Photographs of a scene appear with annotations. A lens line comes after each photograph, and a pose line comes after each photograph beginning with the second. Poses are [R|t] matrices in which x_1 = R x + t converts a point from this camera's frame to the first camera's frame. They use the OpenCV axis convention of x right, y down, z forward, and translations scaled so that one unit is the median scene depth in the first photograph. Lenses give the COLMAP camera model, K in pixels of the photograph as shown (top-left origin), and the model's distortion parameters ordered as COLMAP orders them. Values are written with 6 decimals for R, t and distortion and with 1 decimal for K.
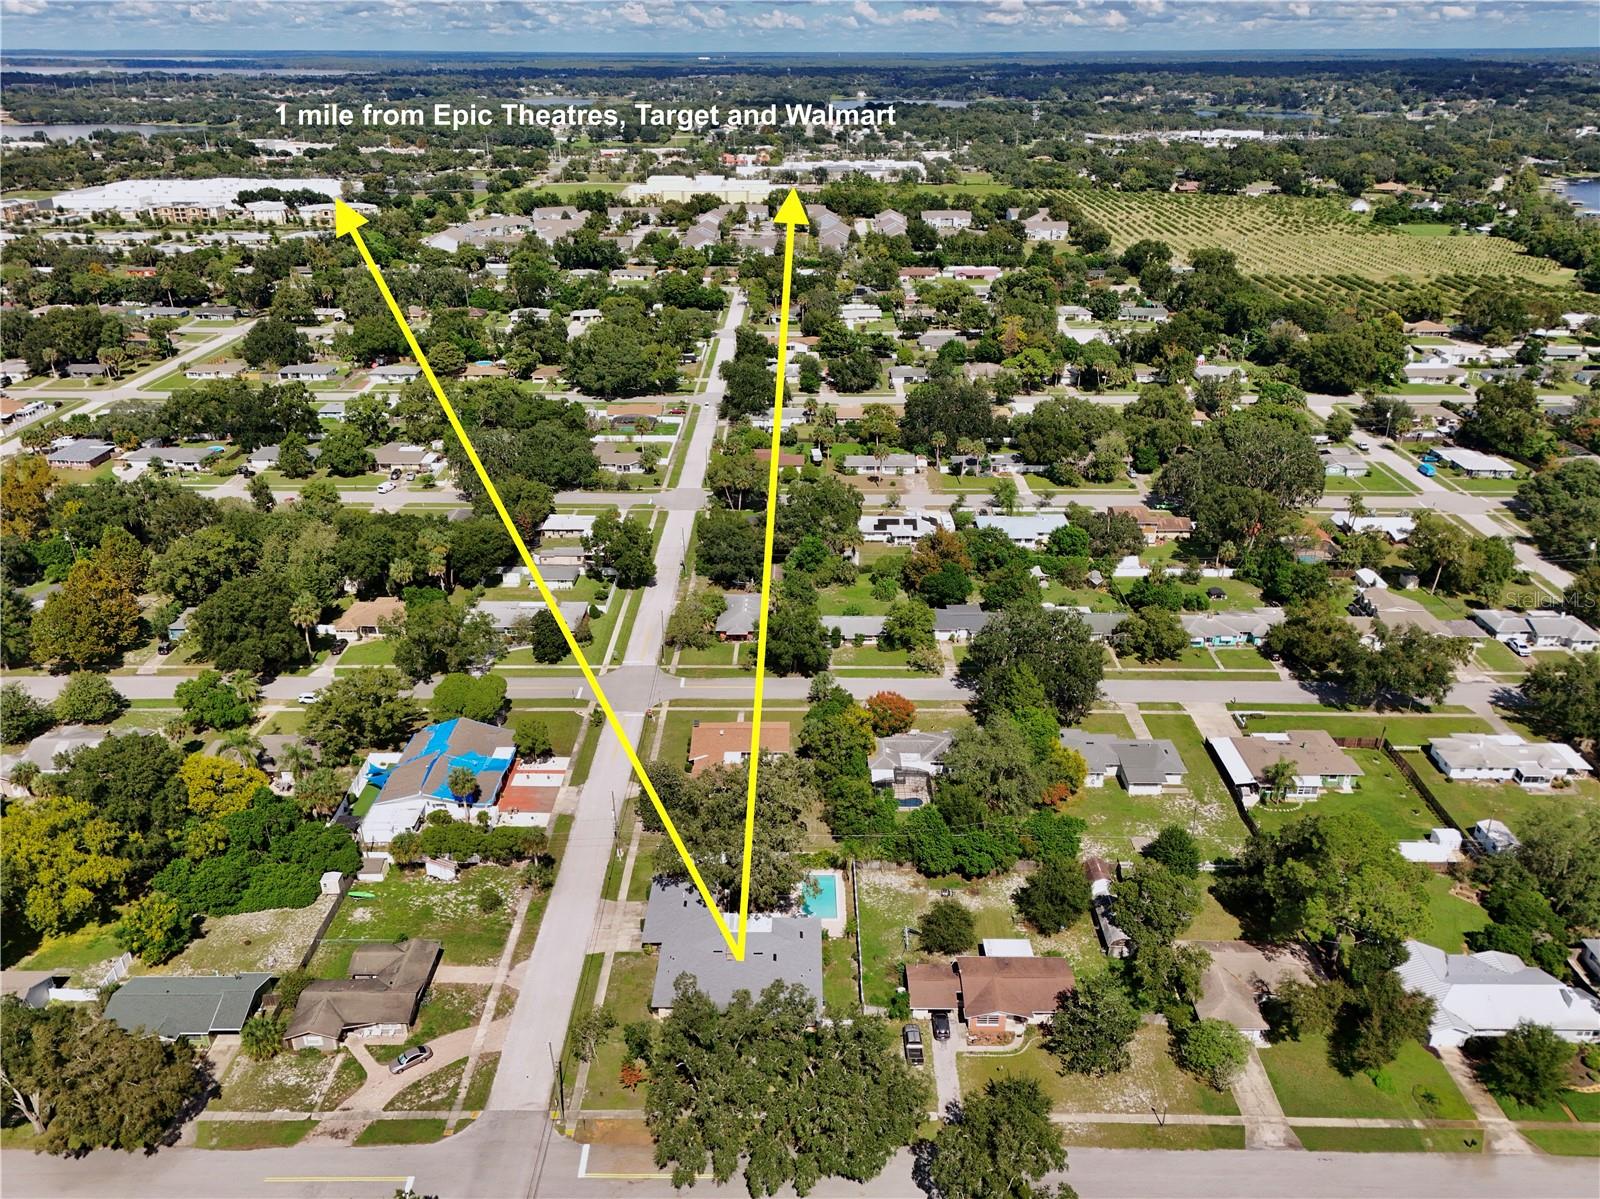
lens RADIAL K [[1183.1, 0, 803.8], [0, 1183.1, 631.8], [0, 0, 1]] dist [0.077432, -0.079663]
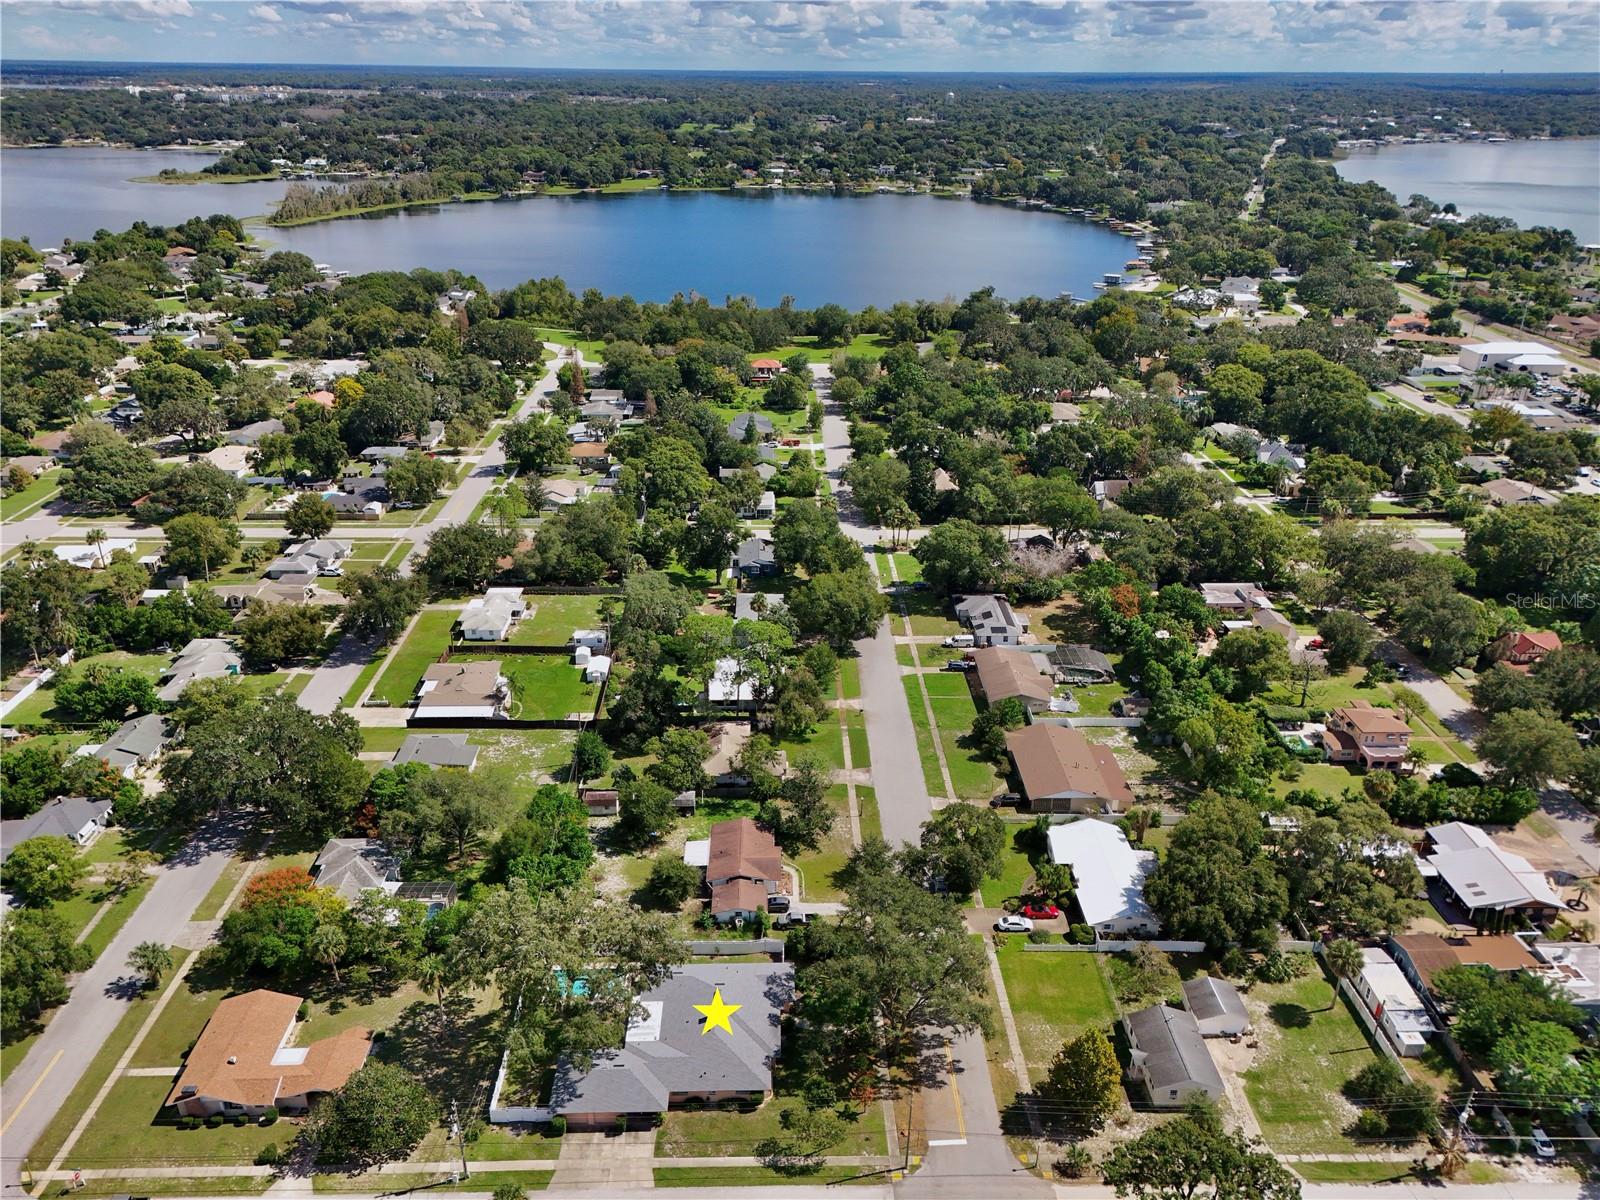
lens RADIAL K [[1169.8, 0, 803.0], [0, 1169.8, 622.8], [0, 0, 1]] dist [0.070285, -0.066510]
pose [[-0.028127, -0.425569, 0.904489, -0.403122], [0.431992, 0.810812, 0.394927, -0.168202], [-0.901439, 0.401840, 0.161037, 0.338167]]
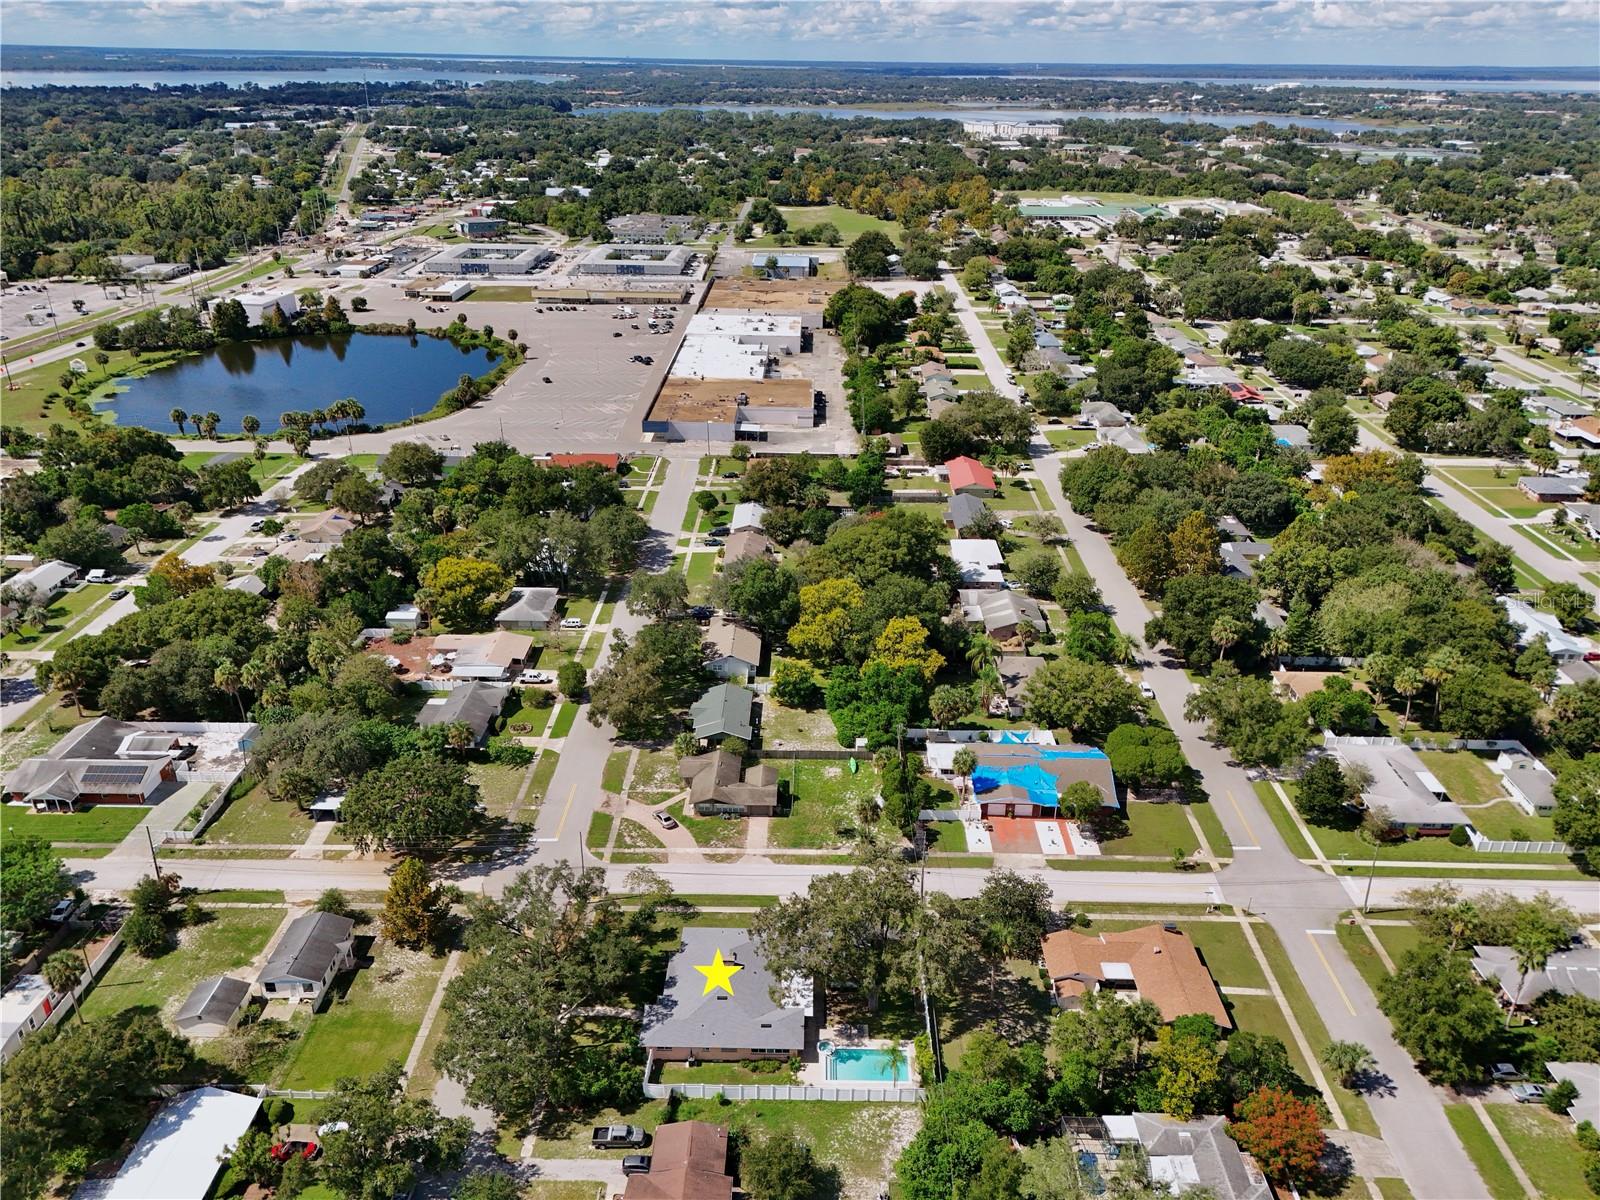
lens RADIAL K [[1169.8, 0, 803.0], [0, 1169.8, 622.8], [0, 0, 1]] dist [0.070285, -0.066510]
pose [[-0.011425, 0.433415, -0.901122, 0.360469], [-0.449692, 0.802680, 0.391768, -0.191251], [0.893110, 0.409704, 0.185733, 0.388631]]
